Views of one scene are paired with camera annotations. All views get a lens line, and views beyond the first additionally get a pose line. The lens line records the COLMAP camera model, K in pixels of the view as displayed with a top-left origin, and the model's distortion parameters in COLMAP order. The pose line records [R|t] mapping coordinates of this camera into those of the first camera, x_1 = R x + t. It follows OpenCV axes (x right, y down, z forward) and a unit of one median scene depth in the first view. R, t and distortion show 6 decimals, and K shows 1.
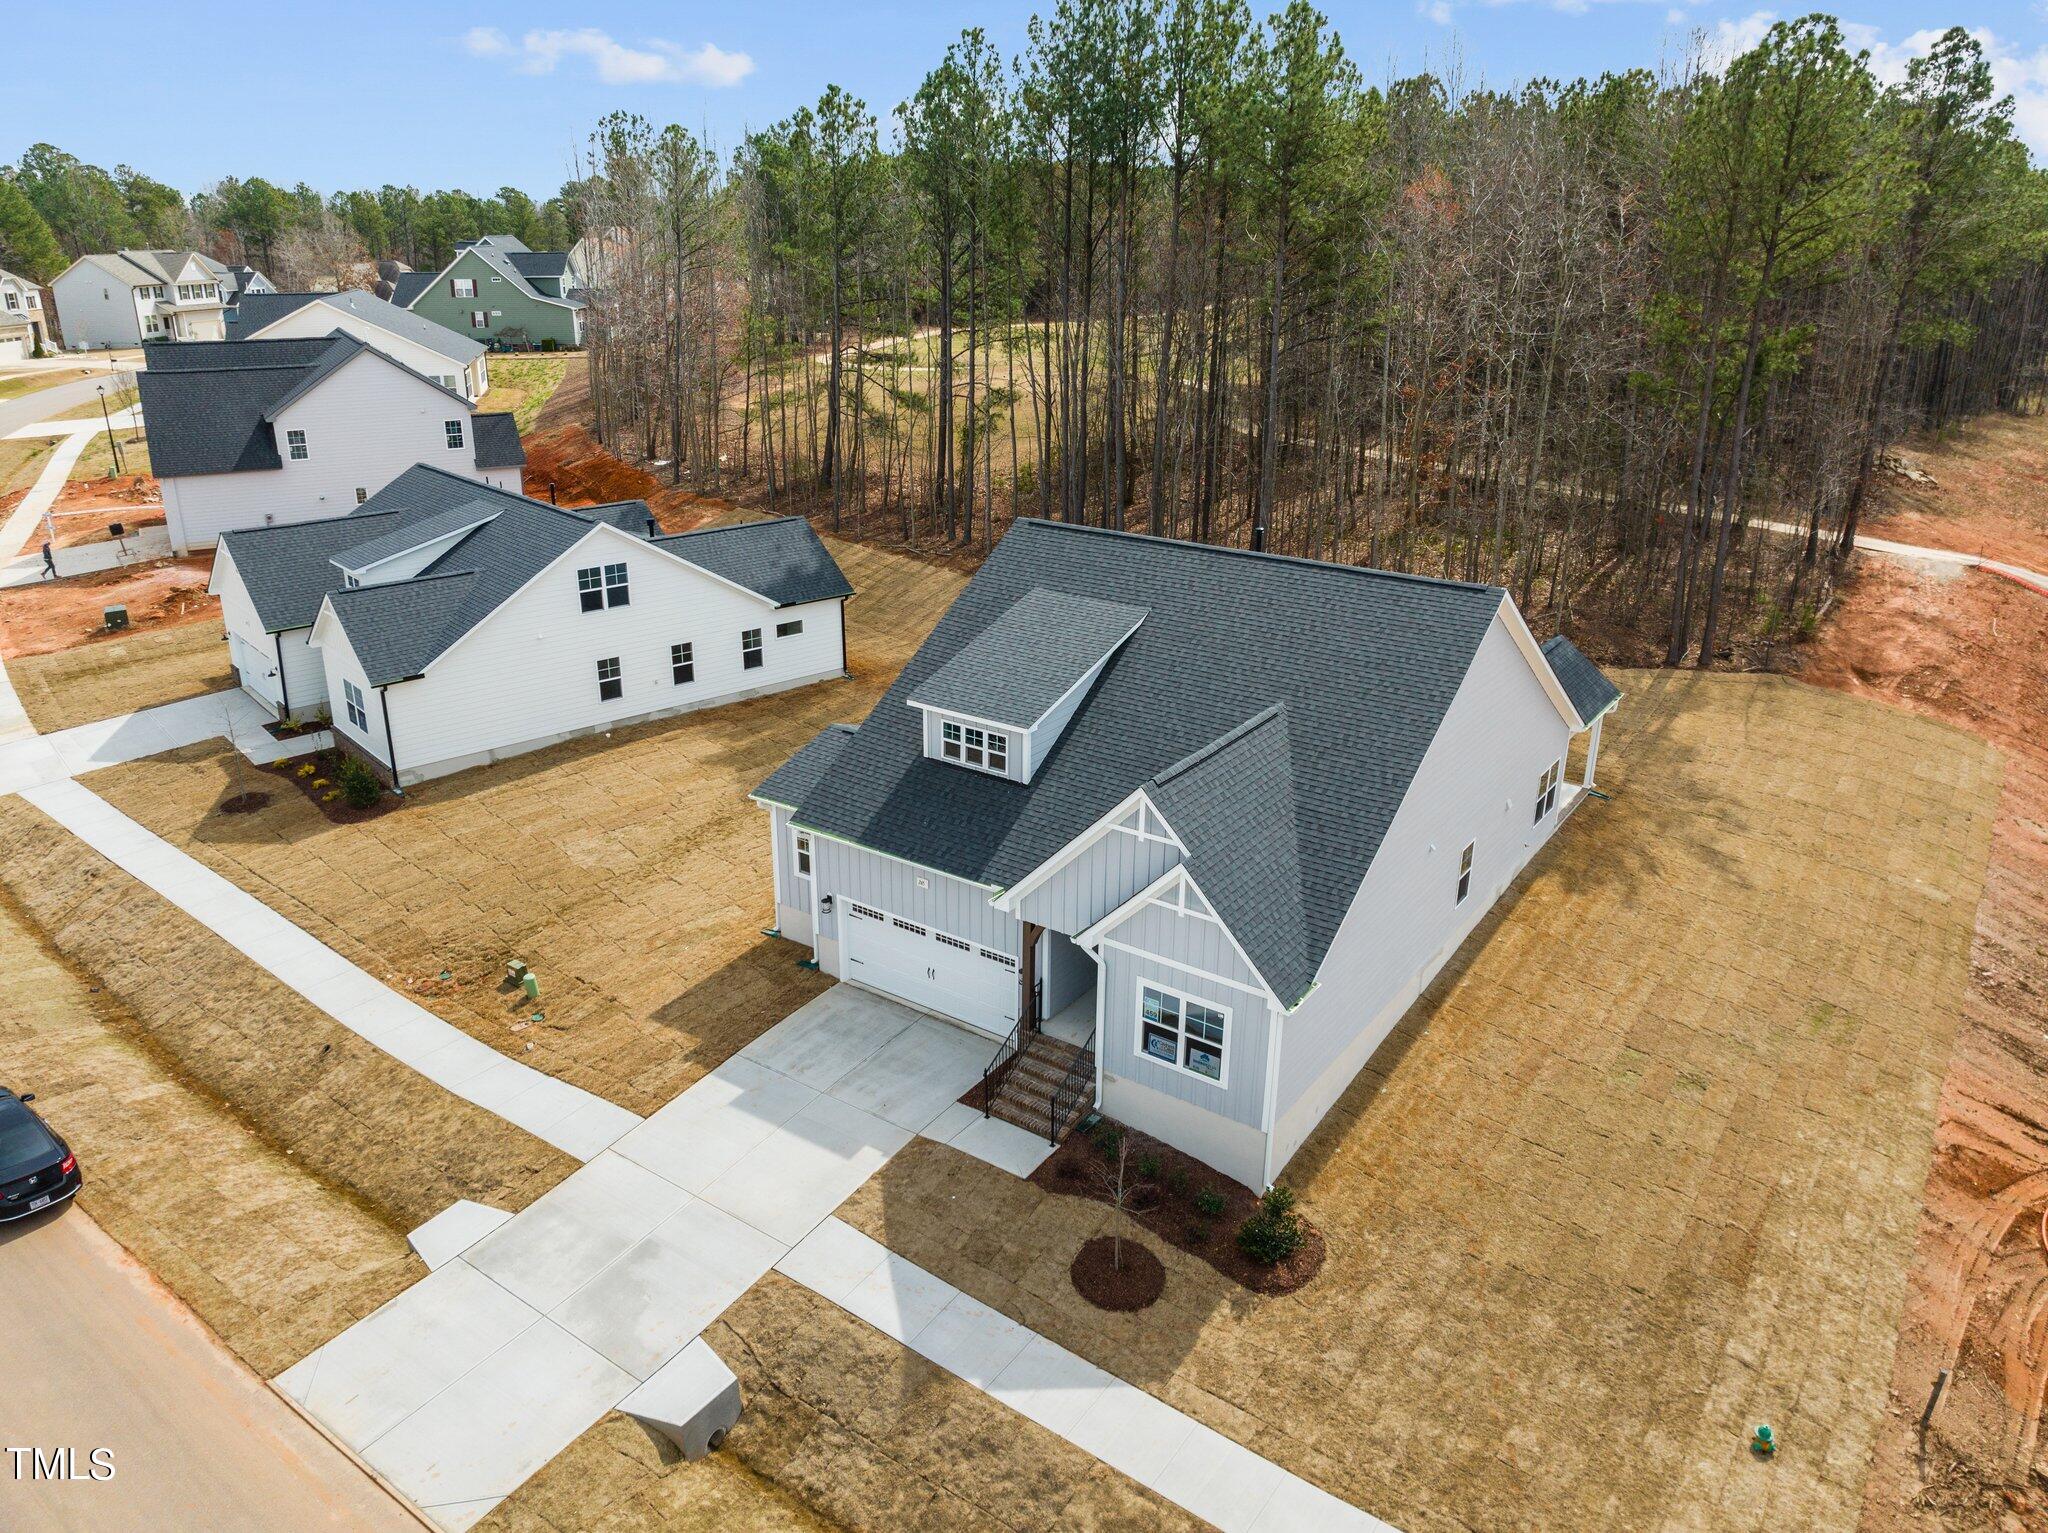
lens RADIAL K [[1436.8, 0, 1030.9], [0, 1436.8, 748.4], [0, 0, 1]] dist [-0.041506, 0.003216]
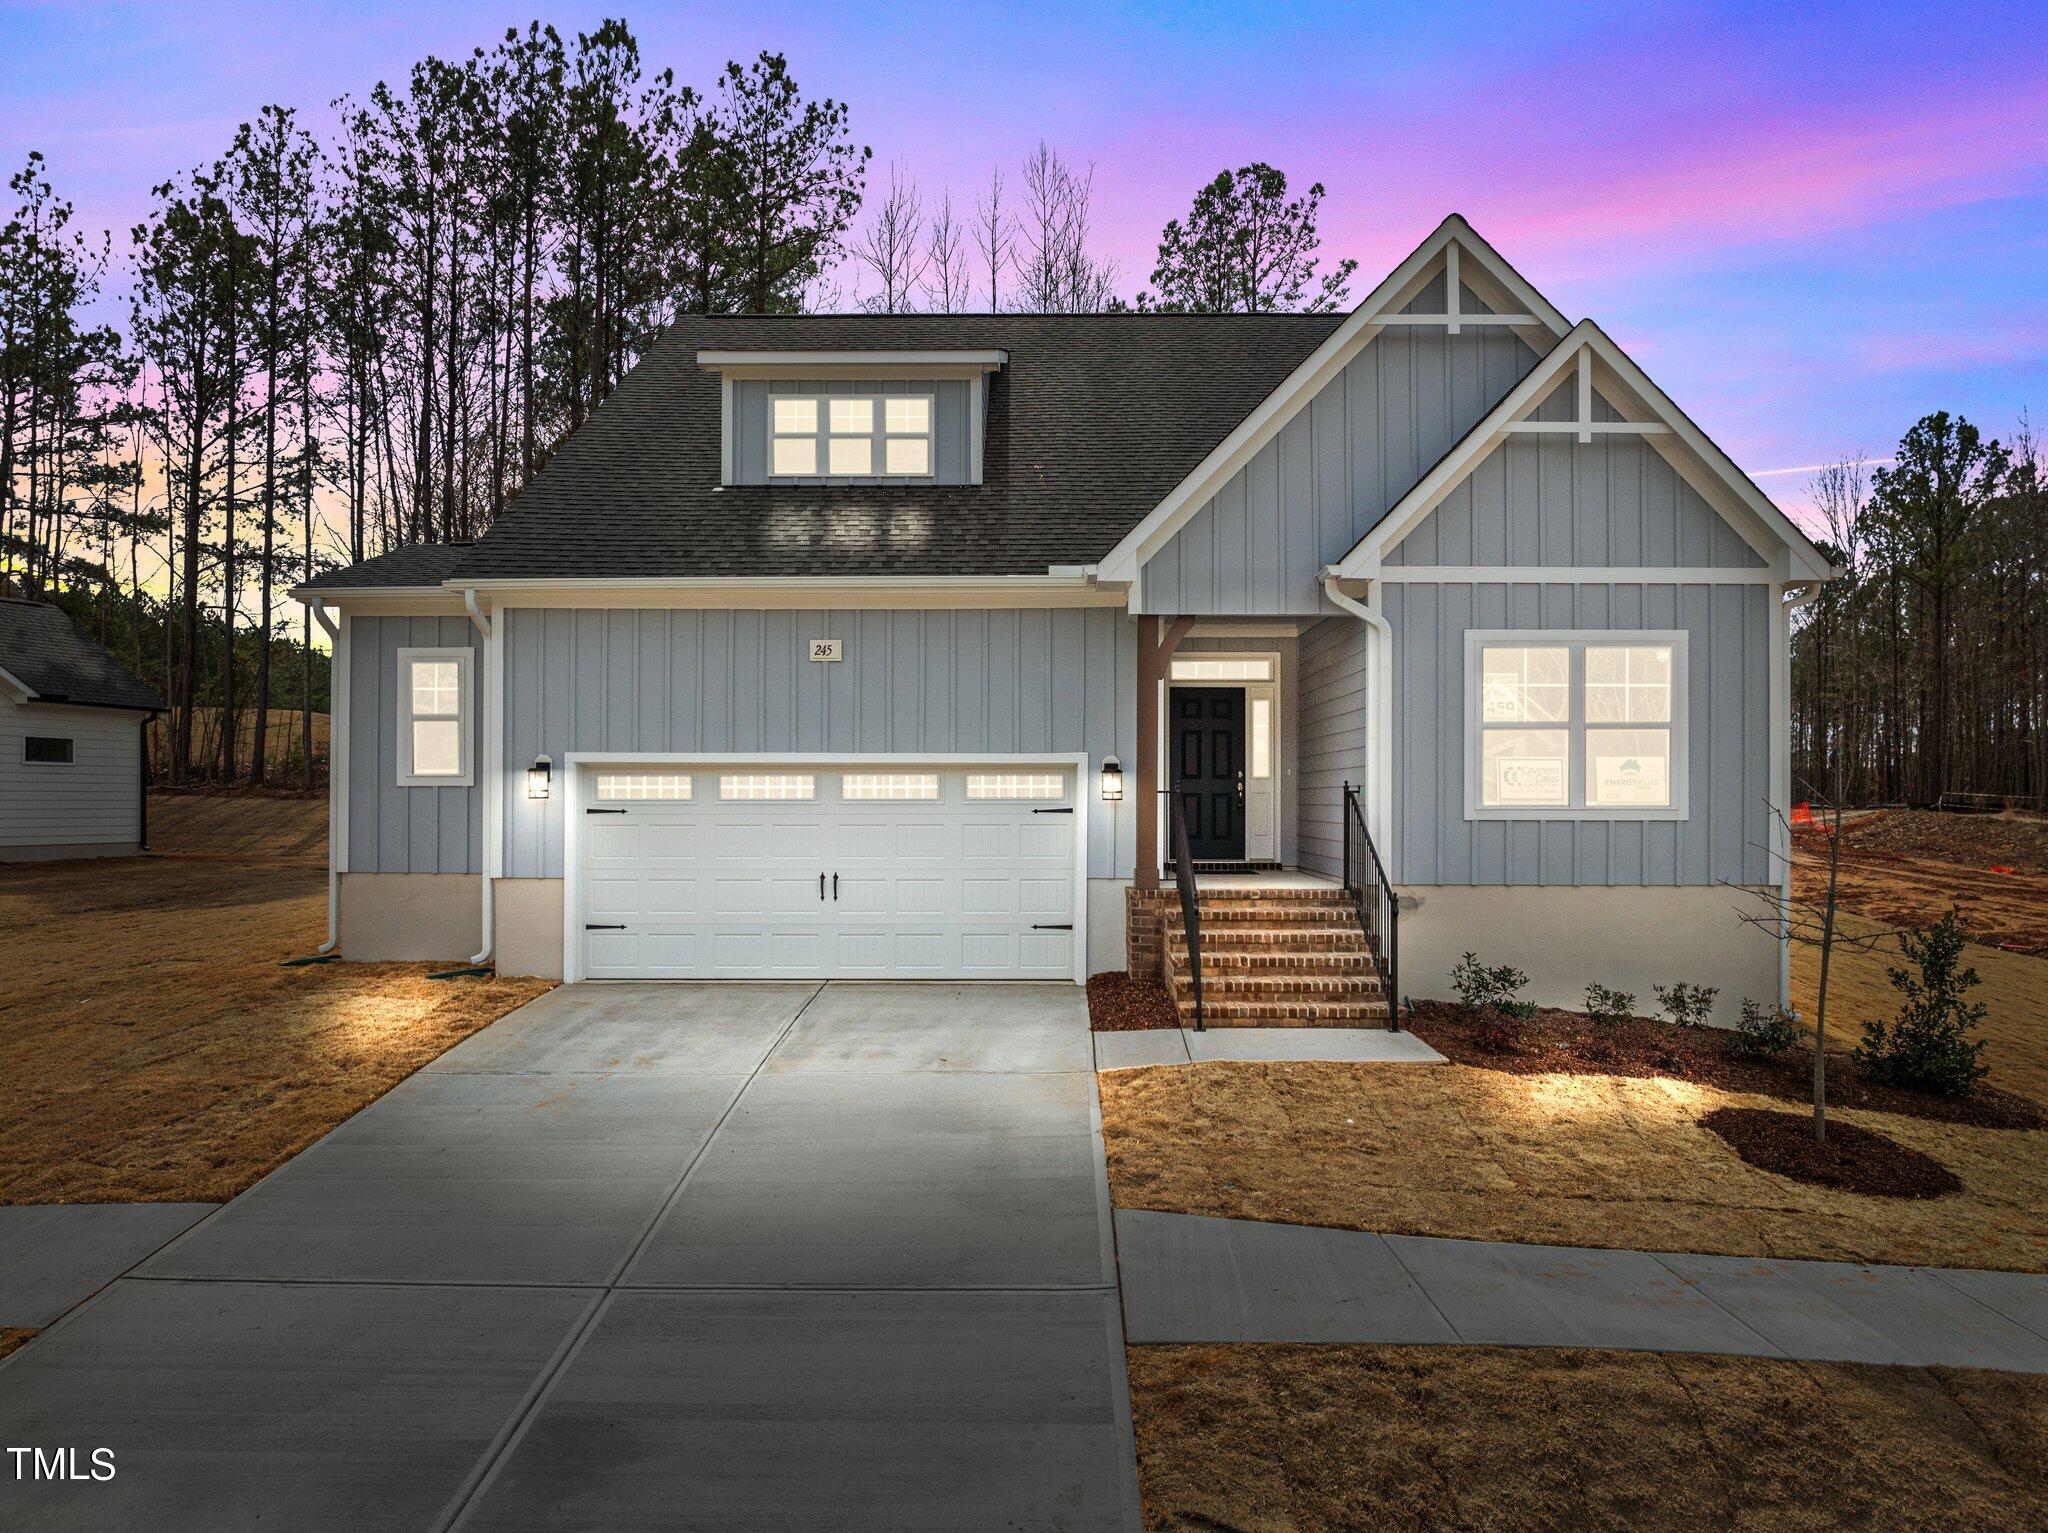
lens RADIAL K [[1459.2, 0, 1034.2], [0, 1459.2, 778.7], [0, 0, 1]] dist [-0.048388, 0.015117]
pose [[0.825503, 0.000448, 0.564397, -0.314472], [0.197695, 0.936417, -0.289897, 0.311911], [-0.528641, 0.350889, 0.772926, 0.703588]]
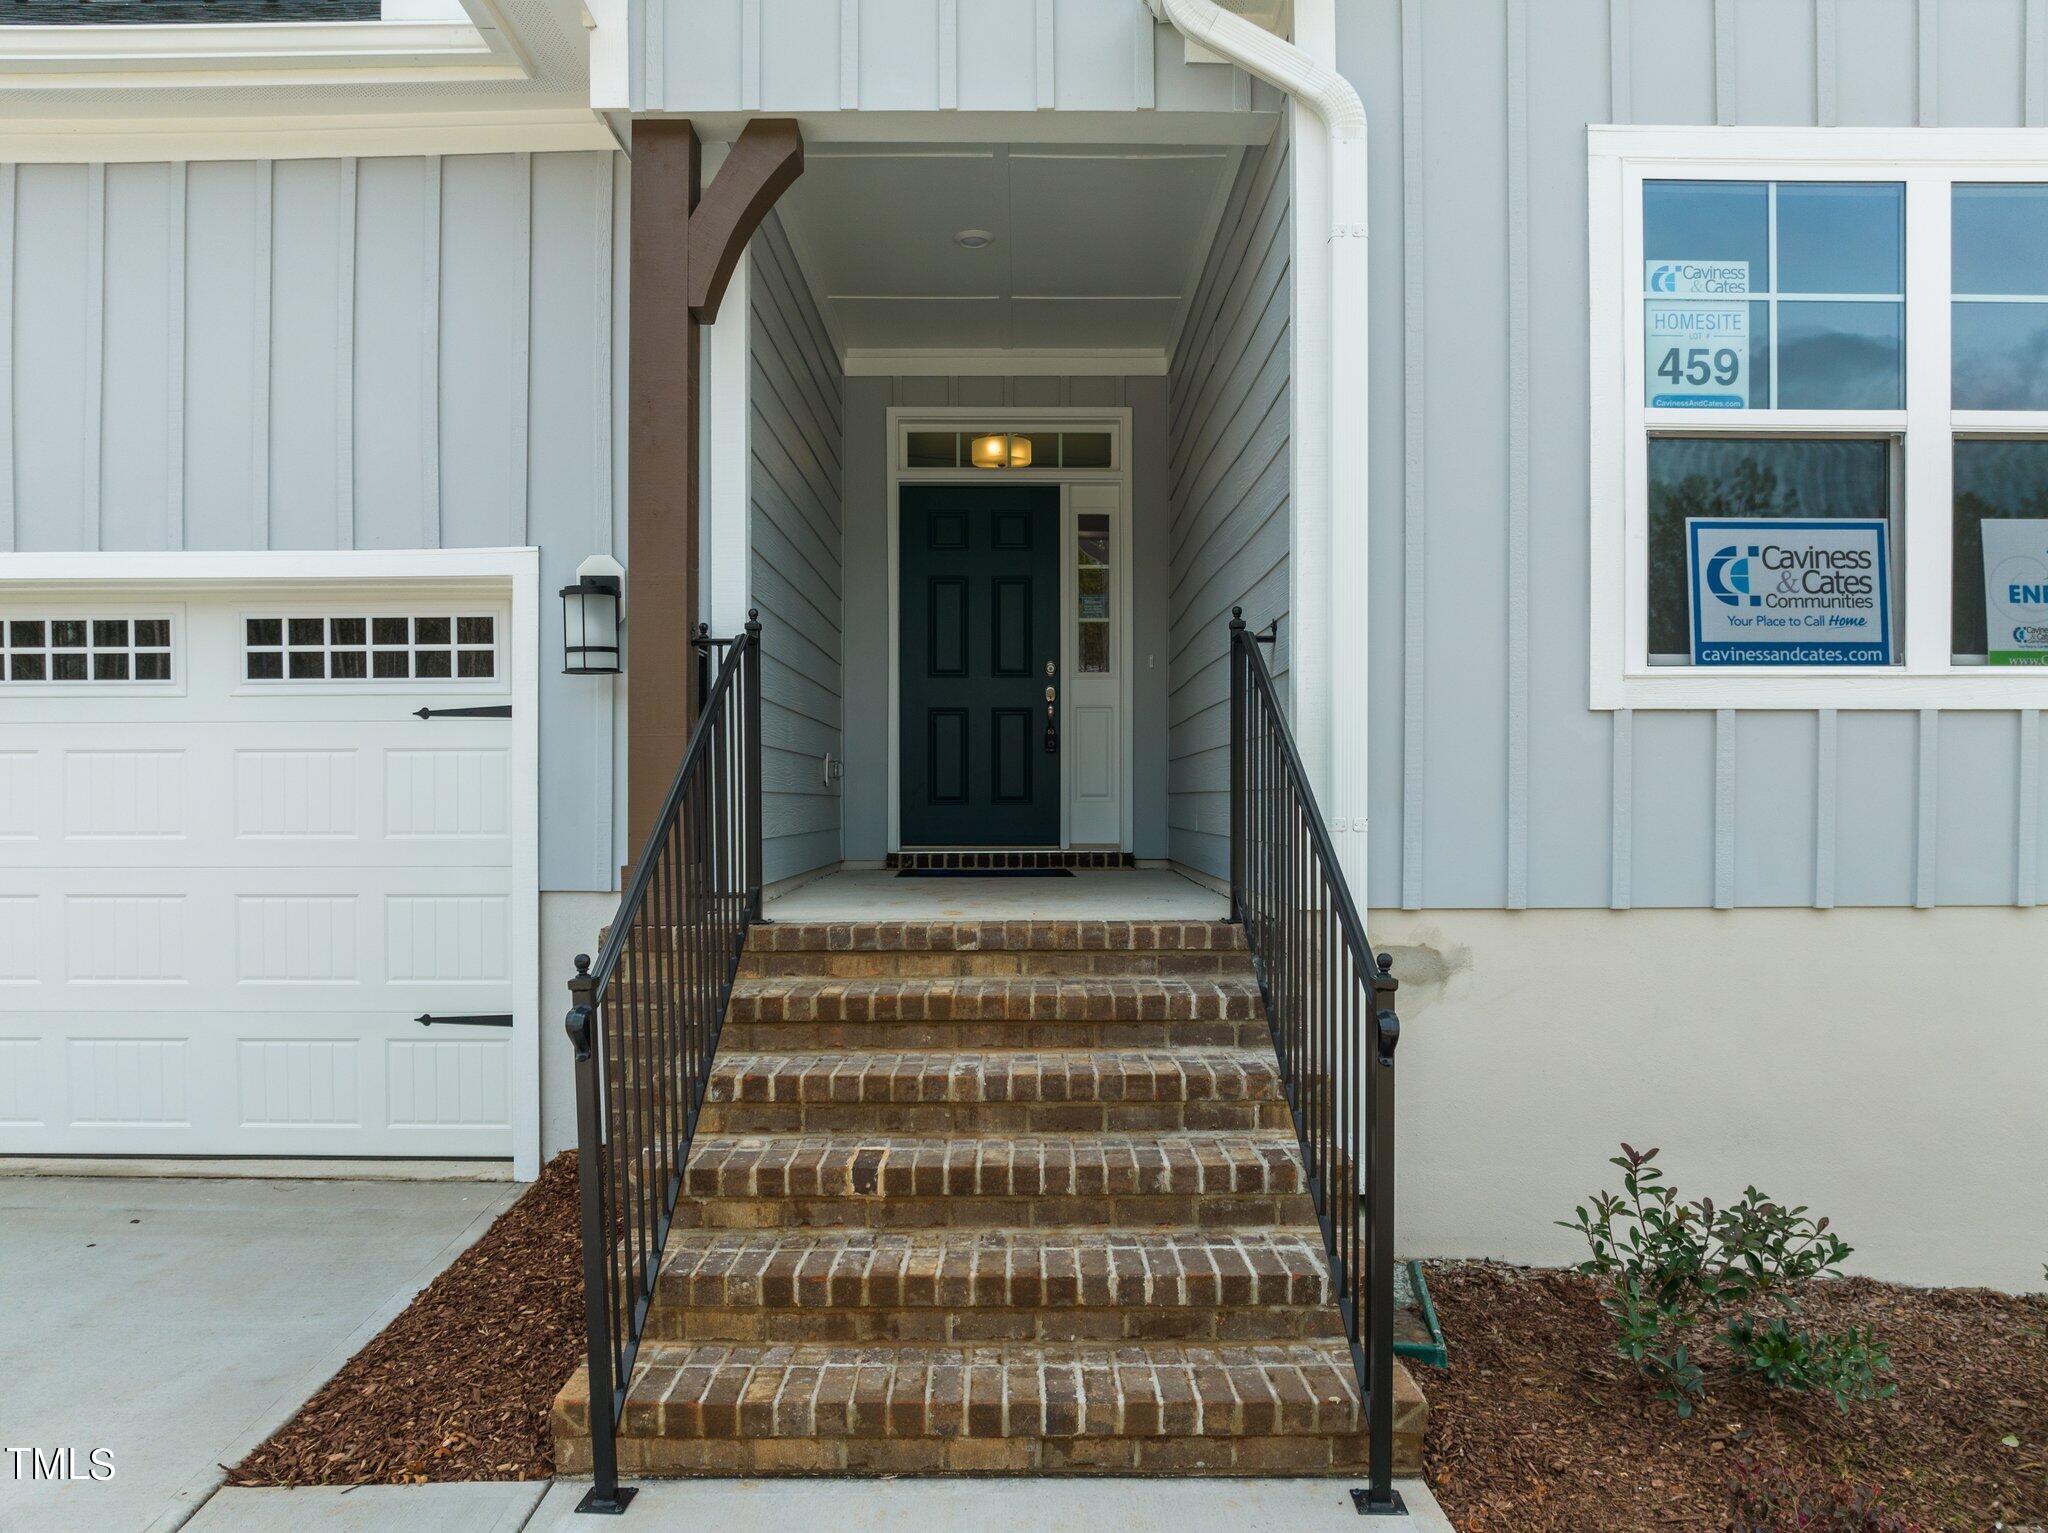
lens RADIAL K [[1476.0, 0, 1040.9], [0, 1476.0, 815.7], [0, 0, 1]] dist [-0.036215, -0.007120]
pose [[0.810623, -0.017324, 0.585312, -0.067873], [0.208486, 0.942600, -0.260843, 0.253520], [-0.547196, 0.333475, 0.767705, 0.918232]]
